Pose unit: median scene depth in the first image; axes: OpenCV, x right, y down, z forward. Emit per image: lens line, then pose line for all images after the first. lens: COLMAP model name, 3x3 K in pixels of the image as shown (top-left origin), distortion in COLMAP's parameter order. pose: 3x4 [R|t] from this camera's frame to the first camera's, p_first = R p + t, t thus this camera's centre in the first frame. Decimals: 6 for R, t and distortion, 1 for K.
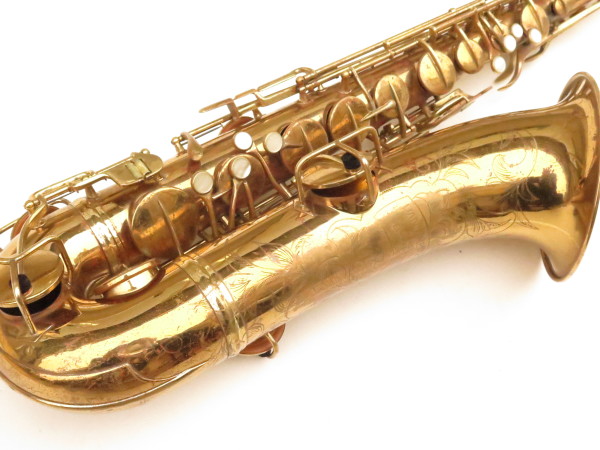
lens RADIAL K [[713.4, 0, 299.7], [0, 713.4, 230.7], [0, 0, 1]] dist [-0.039691, 0.000000]
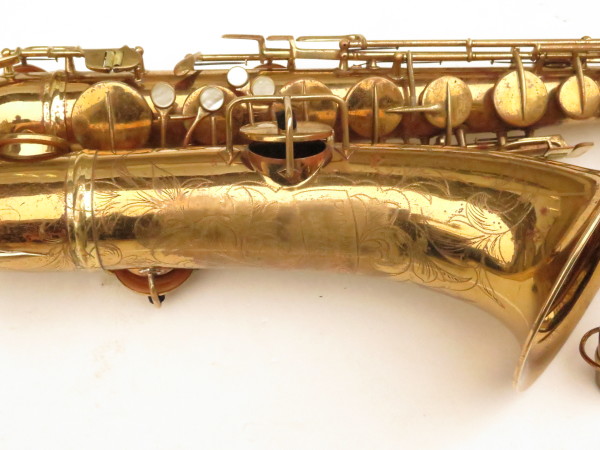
lens RADIAL K [[771.1, 0, 301.0], [0, 771.1, 221.2], [0, 0, 1]] dist [-0.044902, 0.000000]
pose [[0.841386, 0.391291, -0.372776, 0.434165], [-0.414840, 0.909705, 0.018561, -0.011783], [0.346379, 0.139026, 0.927736, 0.156355]]
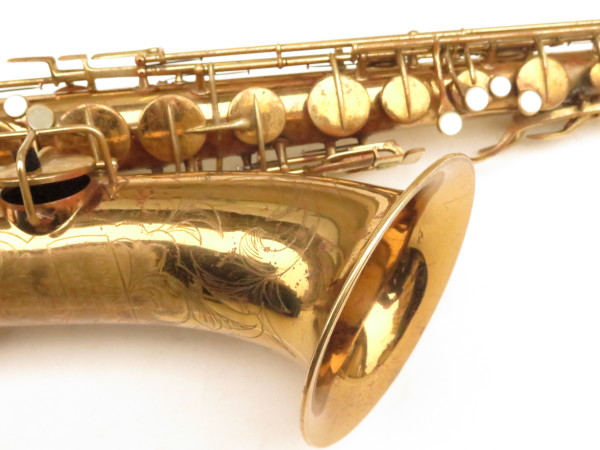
lens RADIAL K [[713.4, 0, 302.0], [0, 713.4, 220.6], [0, 0, 1]] dist [-0.039691, 0.000000]
pose [[0.874917, 0.338061, -0.346748, 0.542283], [-0.348290, 0.936753, 0.034479, -0.149654], [0.336473, 0.090602, 0.937324, 0.380554]]
